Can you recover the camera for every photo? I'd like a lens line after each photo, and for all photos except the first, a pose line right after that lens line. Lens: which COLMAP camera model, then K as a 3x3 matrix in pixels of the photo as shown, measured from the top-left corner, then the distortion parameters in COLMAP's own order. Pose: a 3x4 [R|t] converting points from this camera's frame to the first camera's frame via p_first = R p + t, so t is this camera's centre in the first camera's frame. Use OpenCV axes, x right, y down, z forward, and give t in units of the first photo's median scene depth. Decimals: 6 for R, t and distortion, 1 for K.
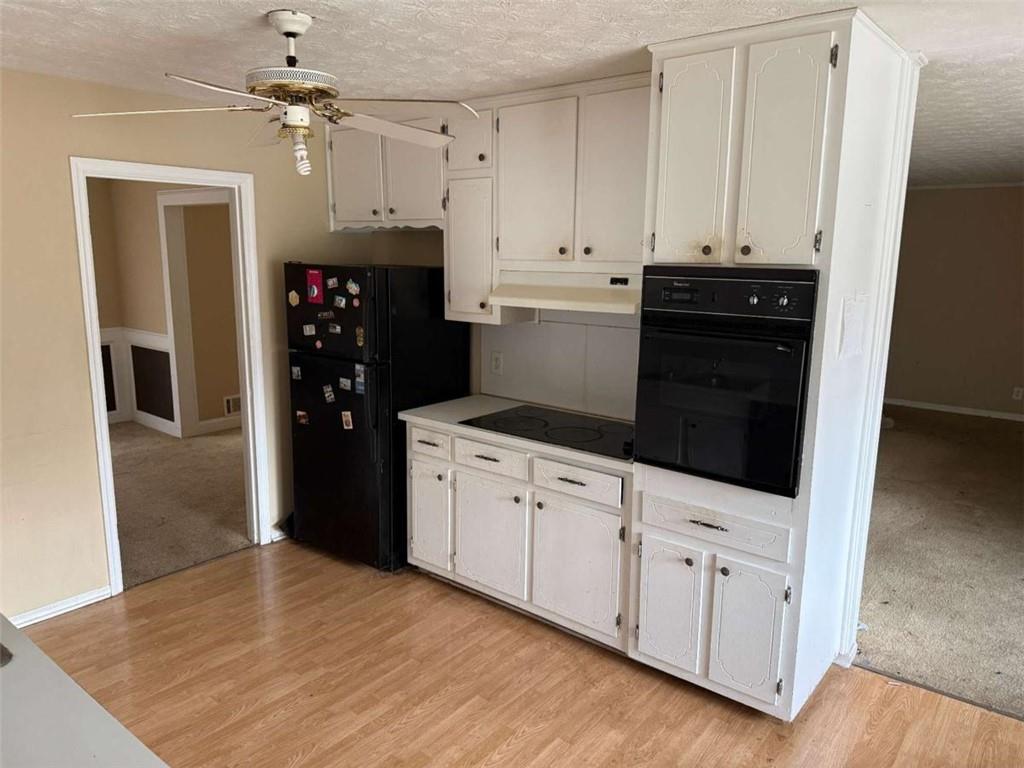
lens RADIAL K [[721.1, 0, 511.7], [0, 721.1, 384.0], [0, 0, 1]] dist [0.009332, -0.001352]
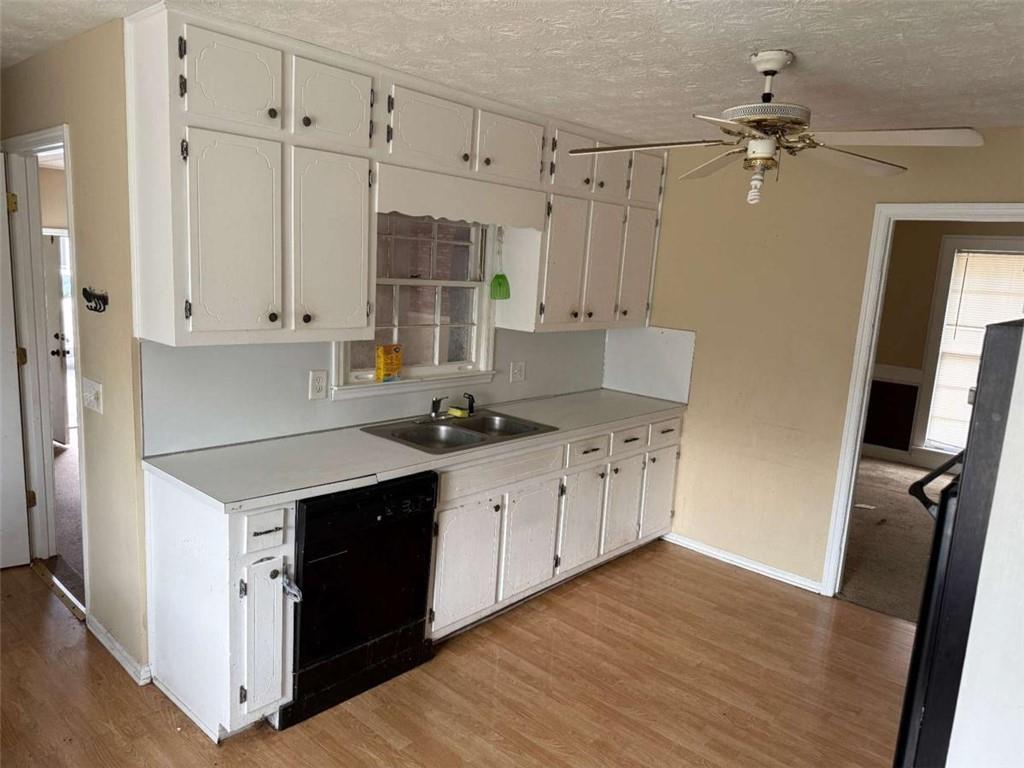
lens RADIAL K [[721.1, 0, 511.3], [0, 721.1, 385.3], [0, 0, 1]] dist [0.009332, -0.001352]
pose [[-0.044873, 0.157800, -0.986451, 0.651718], [-0.244580, 0.955659, 0.164000, -0.100199], [0.968590, 0.248625, -0.004289, 0.592062]]
